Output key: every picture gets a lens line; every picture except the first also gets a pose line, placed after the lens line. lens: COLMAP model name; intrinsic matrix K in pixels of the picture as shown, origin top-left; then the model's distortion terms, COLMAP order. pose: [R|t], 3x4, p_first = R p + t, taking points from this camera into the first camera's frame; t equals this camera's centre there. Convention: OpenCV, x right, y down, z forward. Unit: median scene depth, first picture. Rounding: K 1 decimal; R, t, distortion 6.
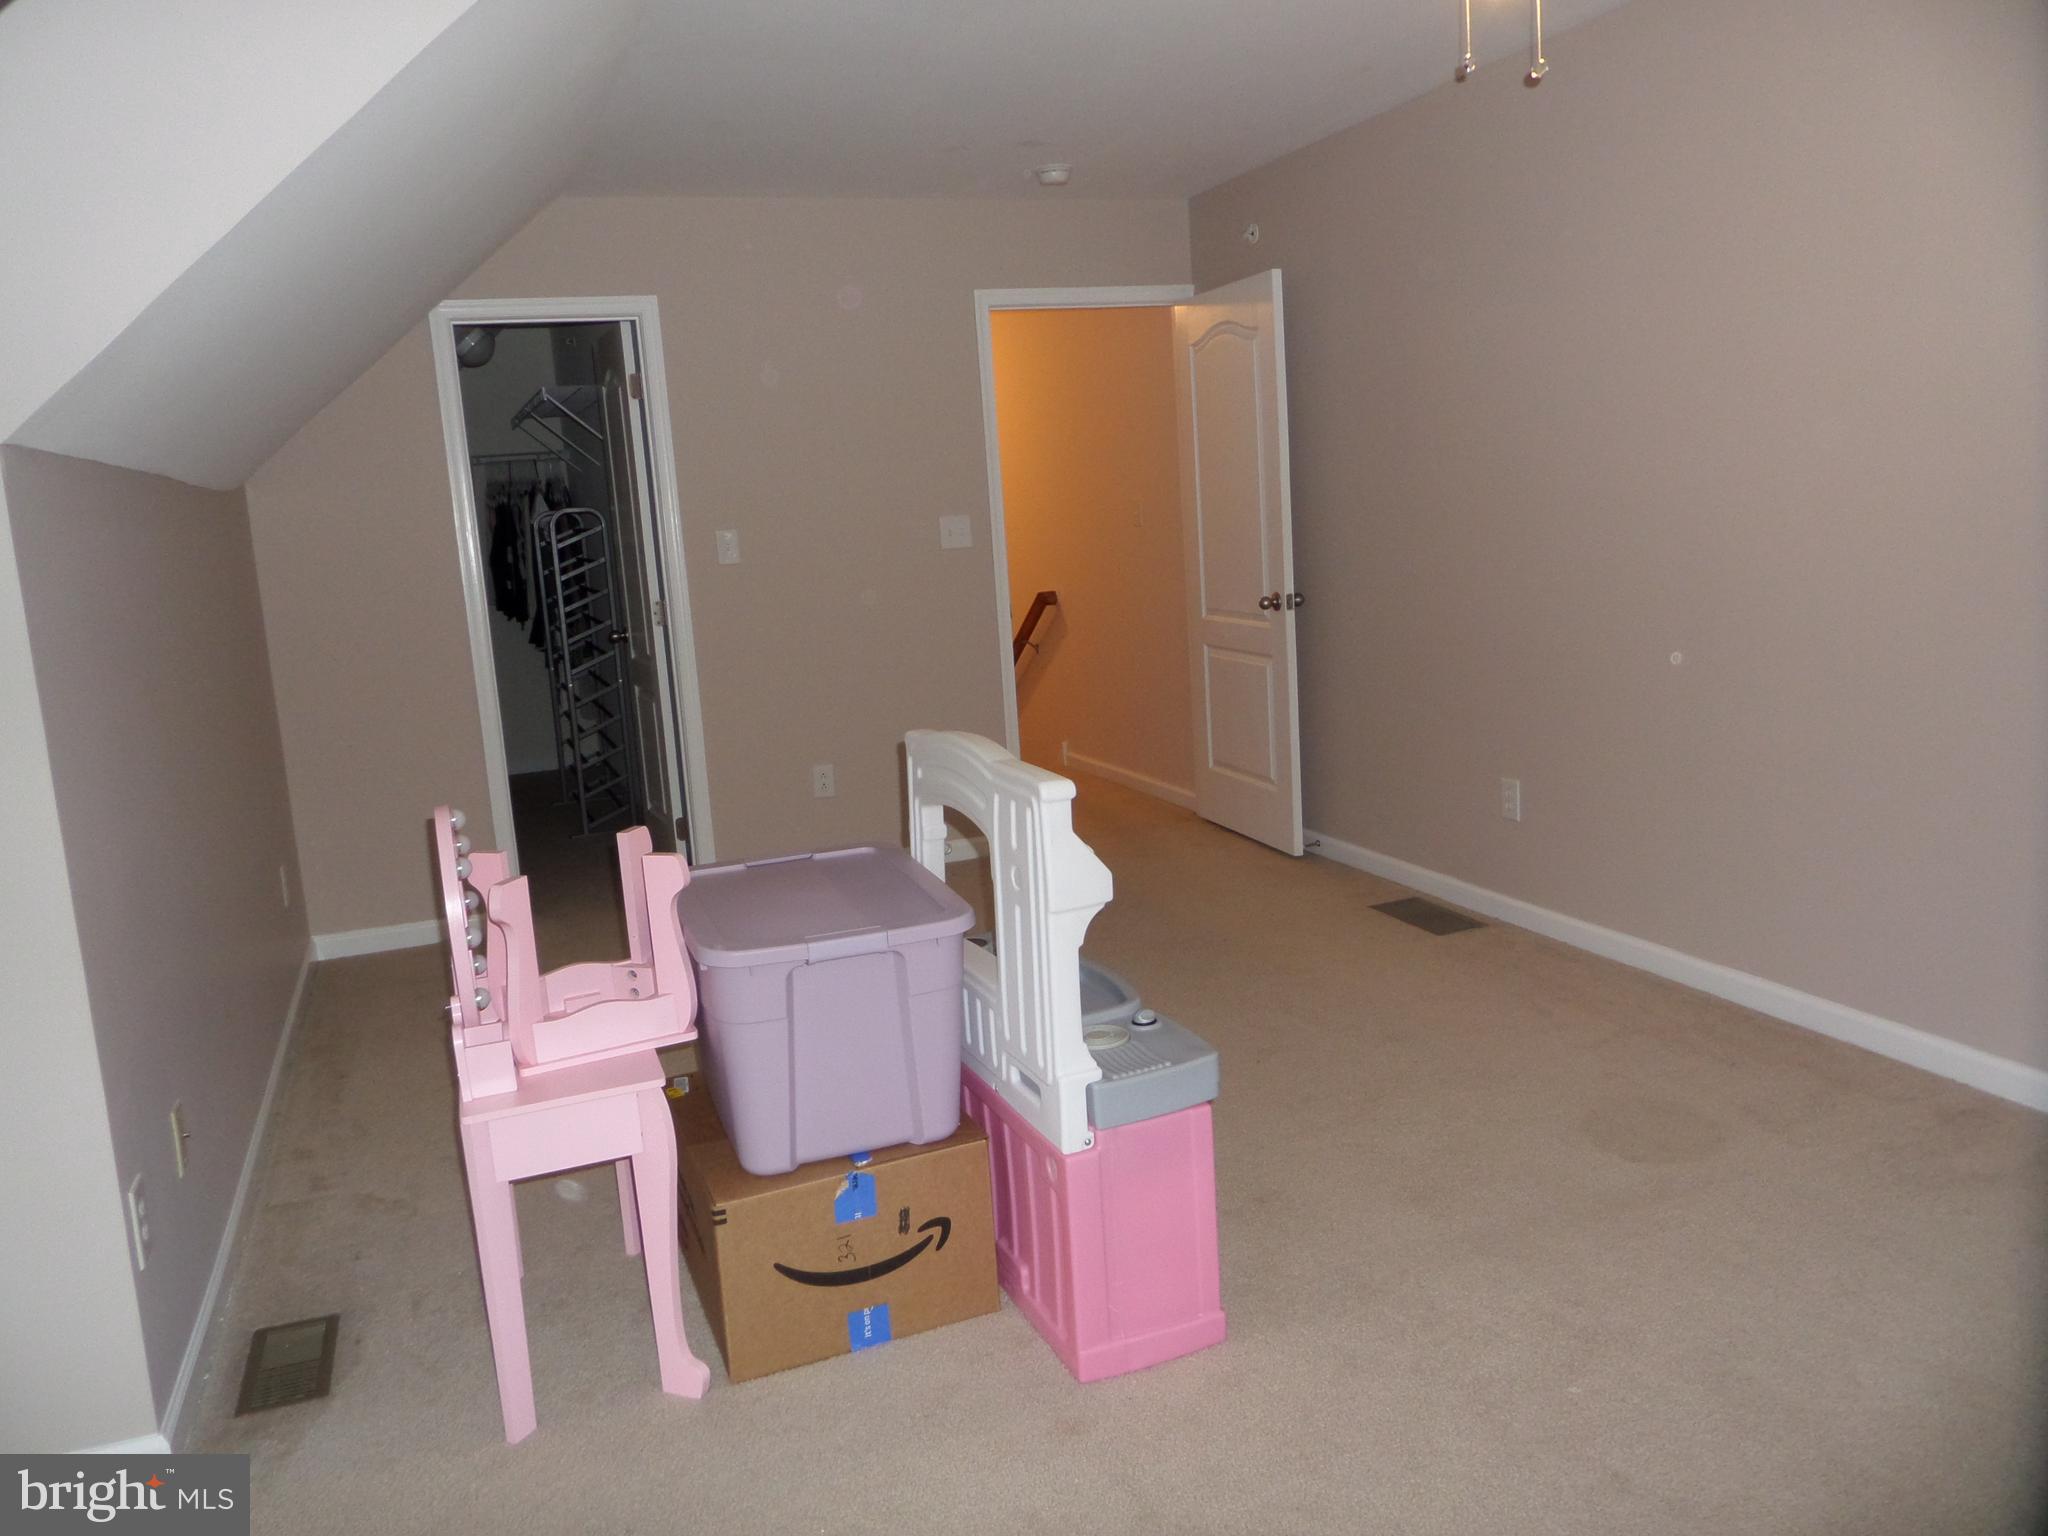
lens RADIAL K [[1502.4, 0, 1016.0], [0, 1502.4, 767.5], [0, 0, 1]] dist [0.005272, -0.025617]
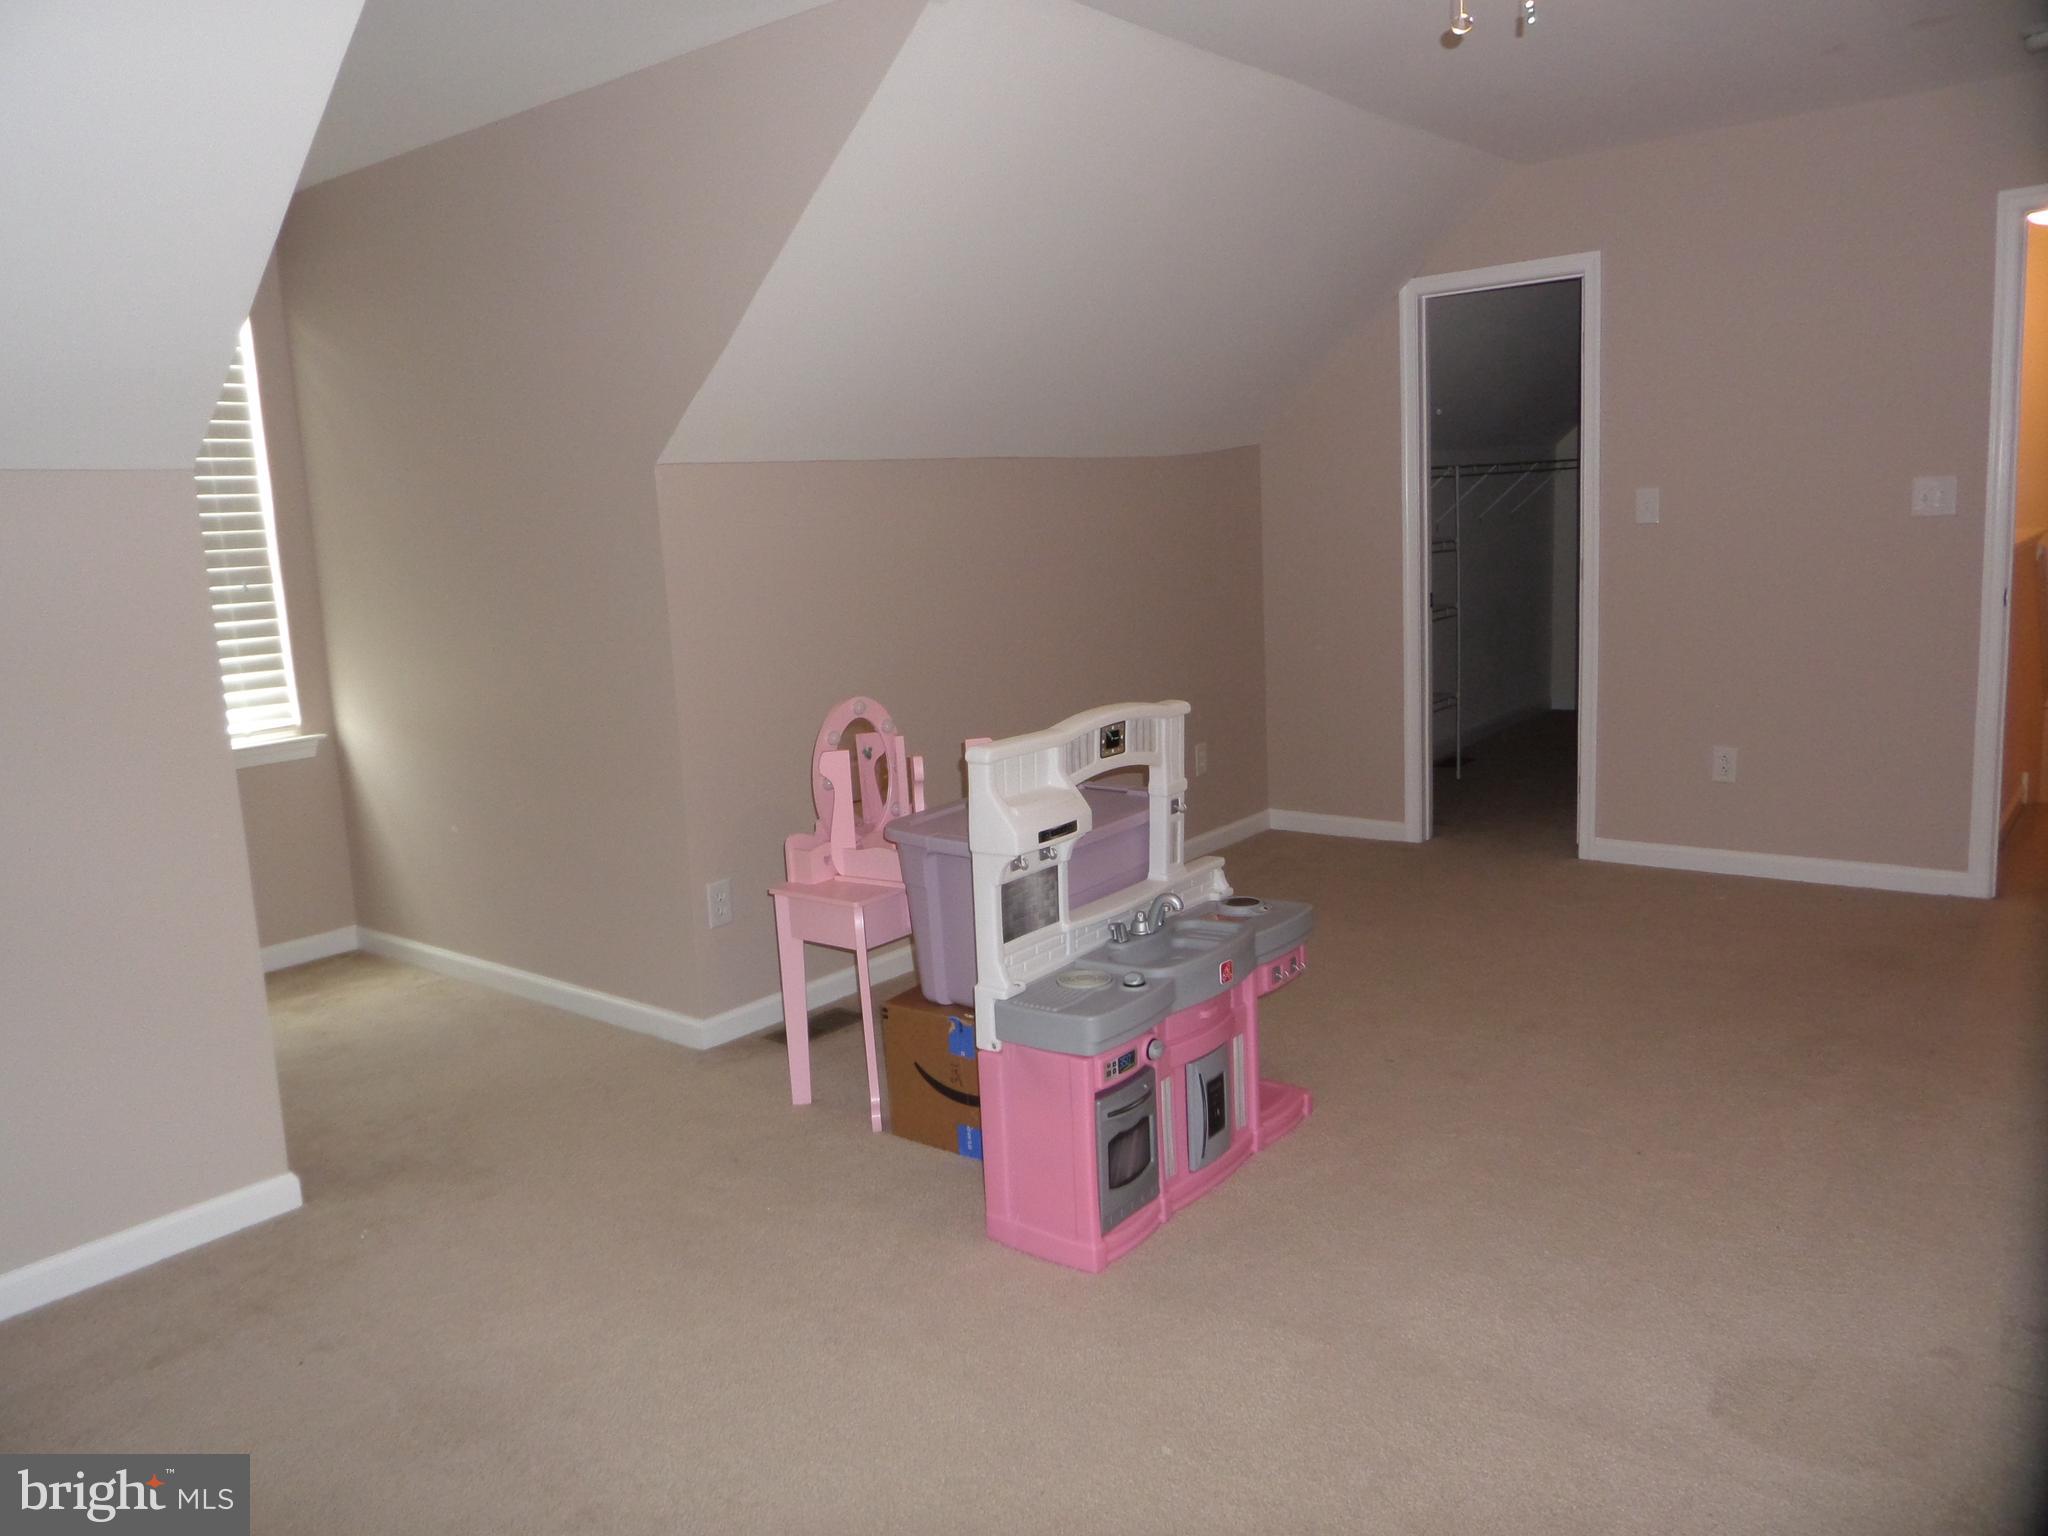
lens RADIAL K [[1502.4, 0, 1008.2], [0, 1502.4, 763.9], [0, 0, 1]] dist [0.005272, -0.025617]
pose [[0.488069, 0.183437, -0.853311, 0.480689], [-0.129060, 0.982086, 0.137301, -0.066256], [0.863211, 0.043116, 0.502999, 0.175995]]
